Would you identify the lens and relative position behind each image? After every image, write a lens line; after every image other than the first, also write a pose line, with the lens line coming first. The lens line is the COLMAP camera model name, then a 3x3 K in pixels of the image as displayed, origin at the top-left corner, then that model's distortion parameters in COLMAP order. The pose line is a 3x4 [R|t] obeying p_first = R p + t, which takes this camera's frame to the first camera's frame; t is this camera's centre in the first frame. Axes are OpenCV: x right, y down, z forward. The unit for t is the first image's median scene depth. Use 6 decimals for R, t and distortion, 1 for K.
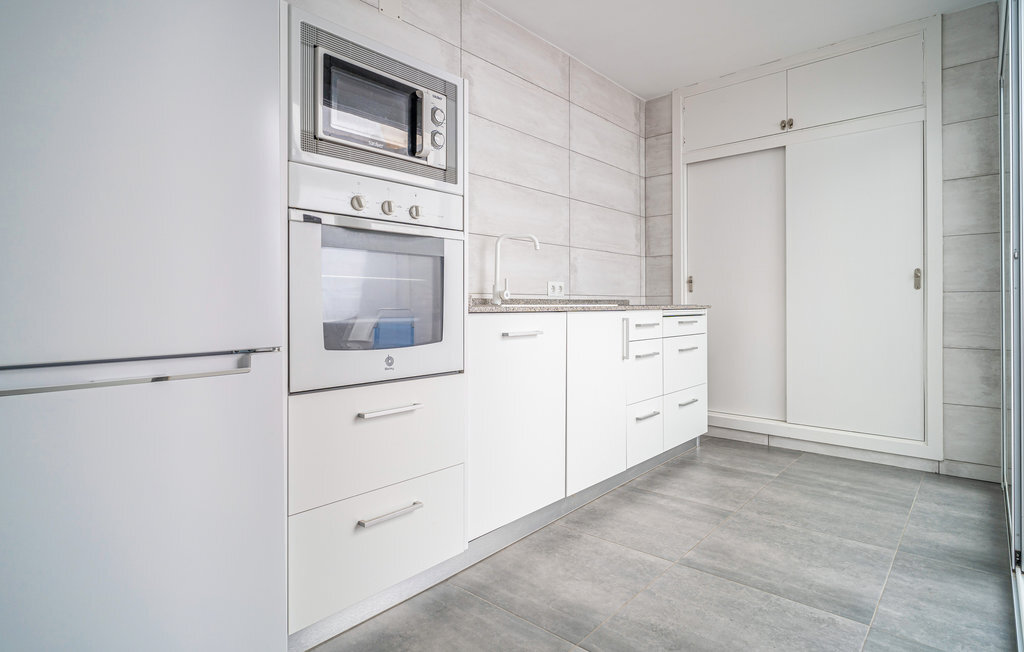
lens RADIAL K [[525.7, 0, 513.3], [0, 525.7, 304.8], [0, 0, 1]] dist [0.001133, 0.001062]
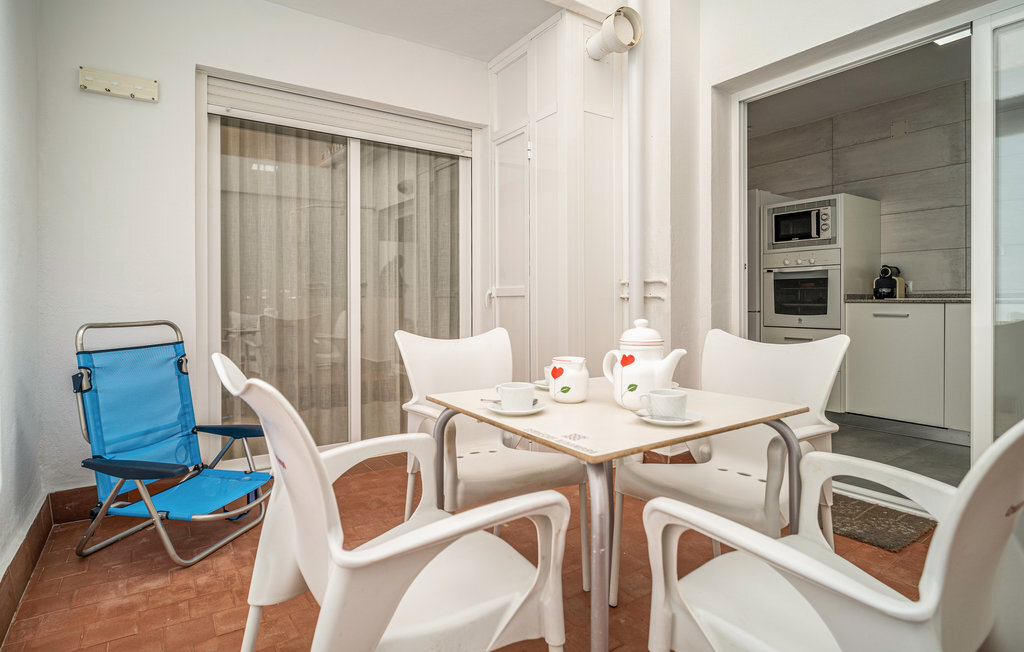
lens RADIAL K [[525.7, 0, 513.3], [0, 525.7, 304.8], [0, 0, 1]] dist [0.001133, 0.001062]
pose [[-0.240709, 0.015266, -0.970477, 2.421132], [0.005889, 0.999881, 0.014268, -0.013971], [0.970579, -0.002281, -0.240770, 0.222784]]
